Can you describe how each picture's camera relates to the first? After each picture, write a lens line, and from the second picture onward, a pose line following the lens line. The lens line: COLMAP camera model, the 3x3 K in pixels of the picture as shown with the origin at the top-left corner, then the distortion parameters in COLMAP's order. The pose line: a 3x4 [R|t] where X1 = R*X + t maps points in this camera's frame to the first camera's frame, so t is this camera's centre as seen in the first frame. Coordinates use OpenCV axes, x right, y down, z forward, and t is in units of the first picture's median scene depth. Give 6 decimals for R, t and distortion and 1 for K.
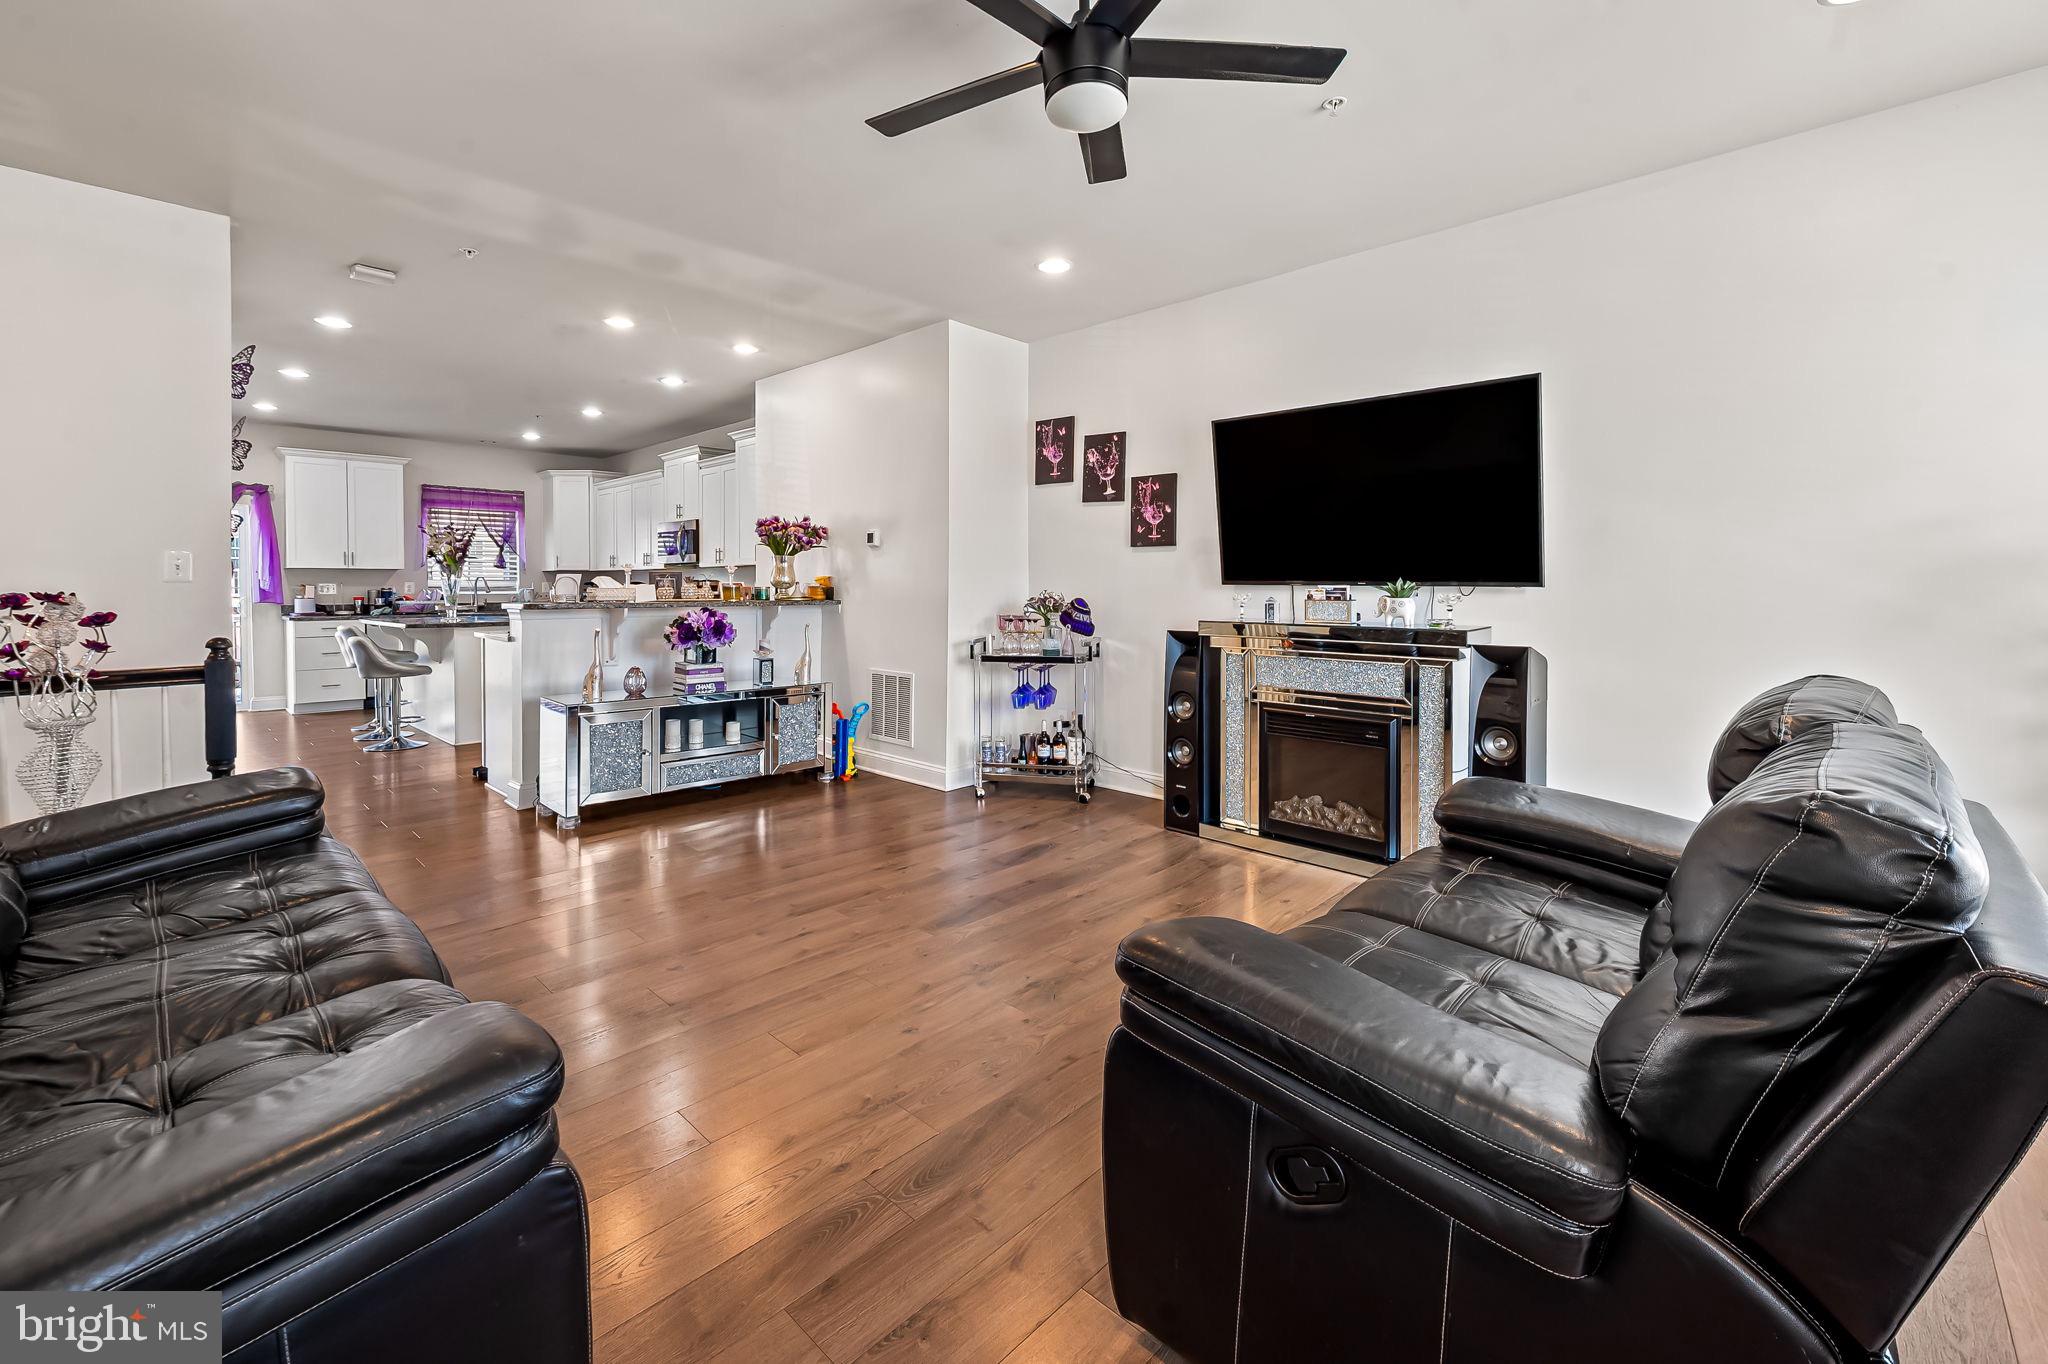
lens RADIAL K [[855.1, 0, 1018.7], [0, 855.1, 587.8], [0, 0, 1]] dist [-0.000808, 0.000047]
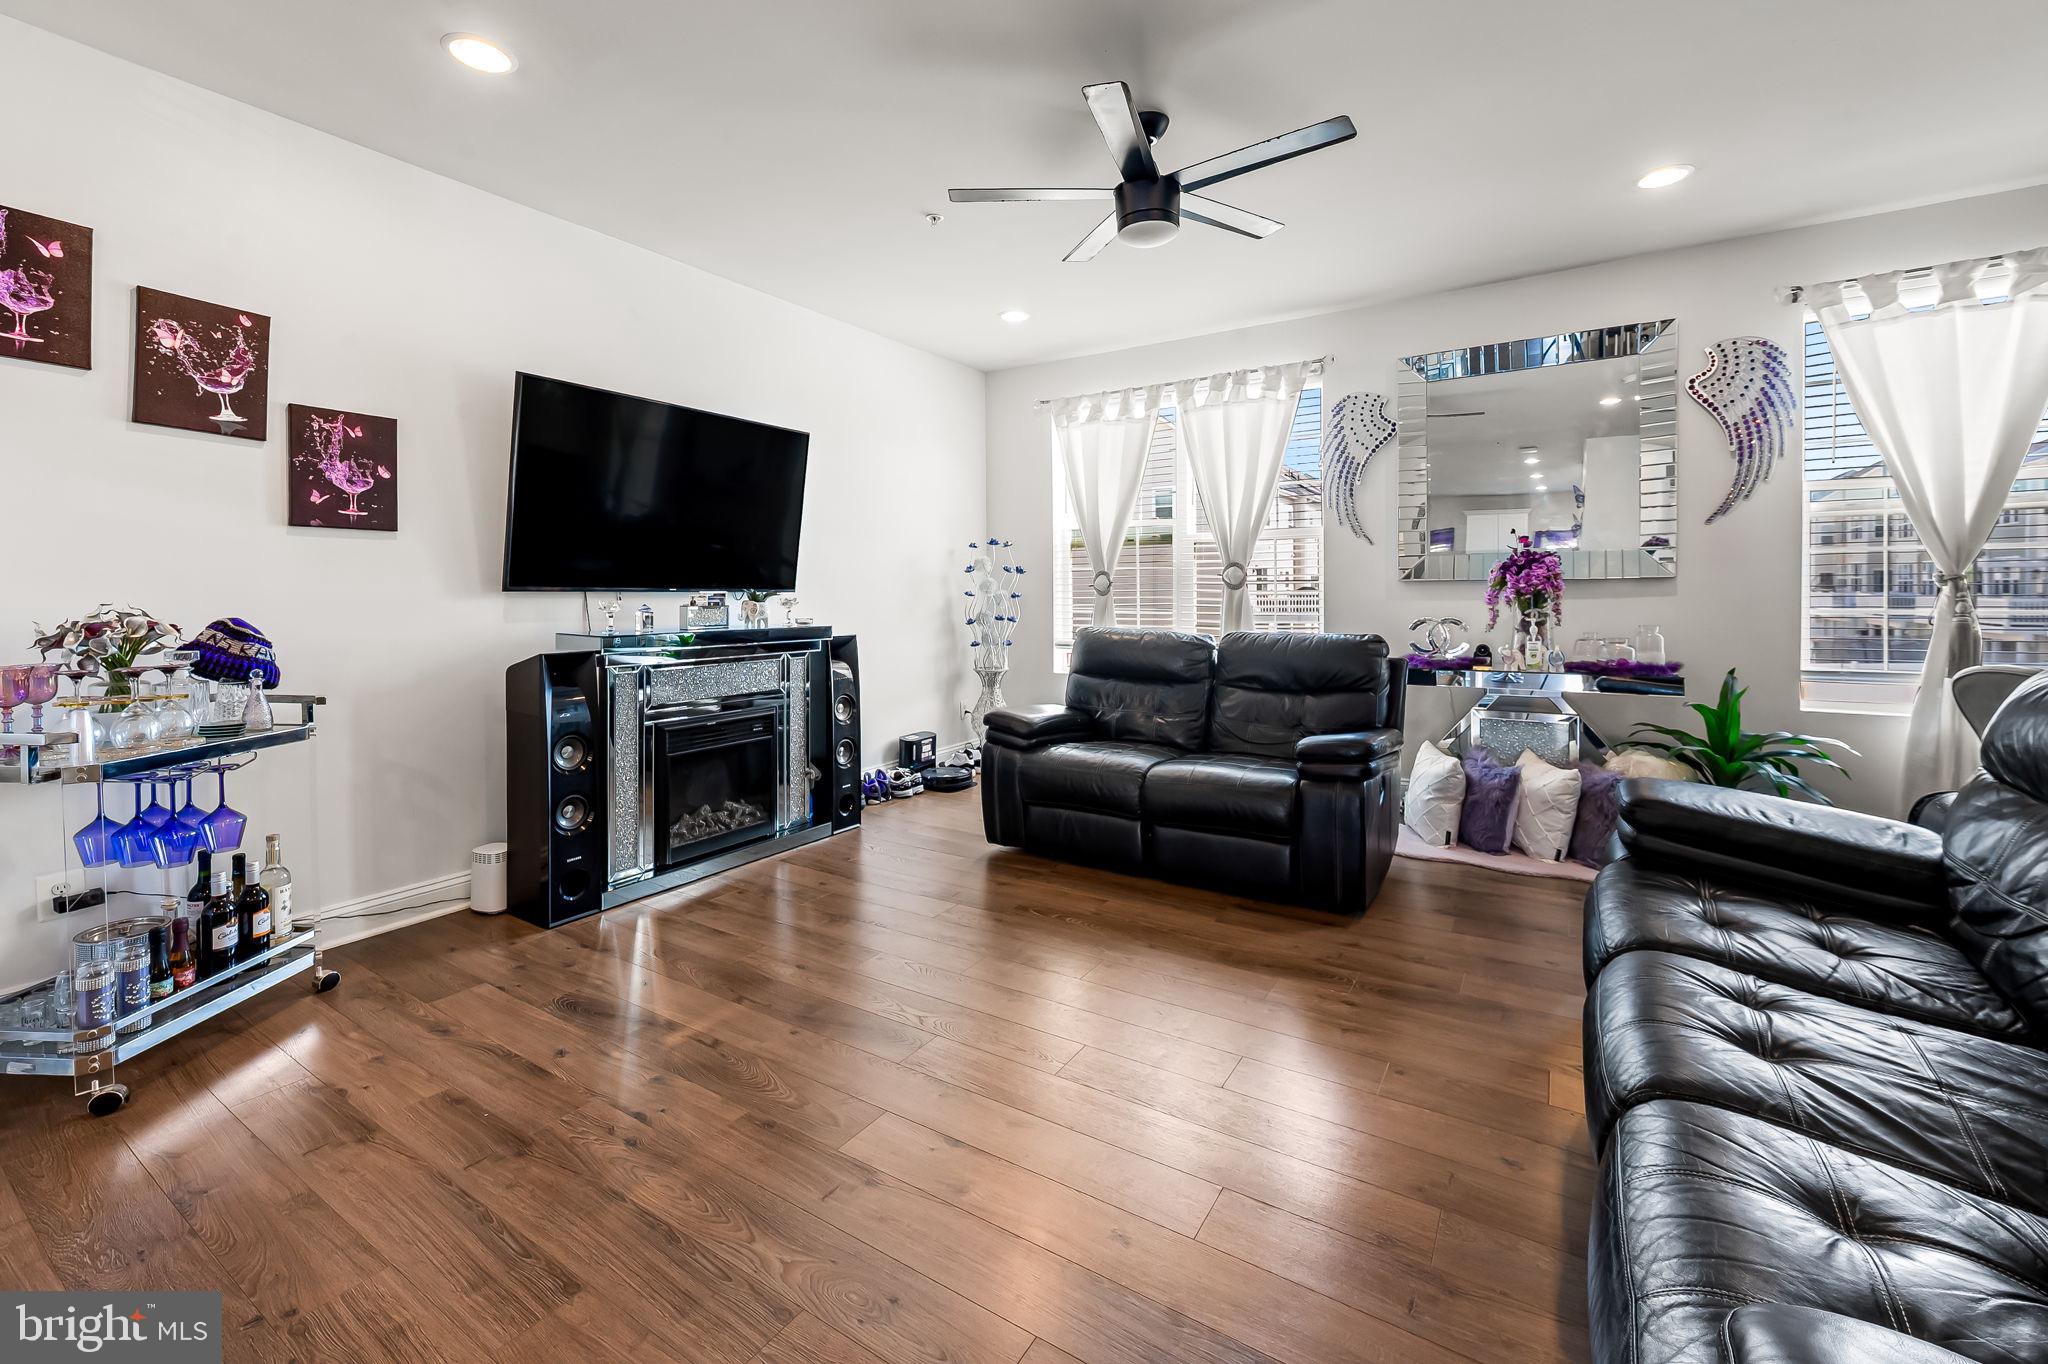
lens RADIAL K [[855.1, 0, 1018.7], [0, 855.1, 587.8], [0, 0, 1]] dist [-0.000808, 0.000047]
pose [[-0.202503, 0.003109, 0.979277, -0.535479], [0.008537, 0.999963, -0.001409, -0.001686], [-0.979244, 0.008074, -0.202522, 0.657881]]
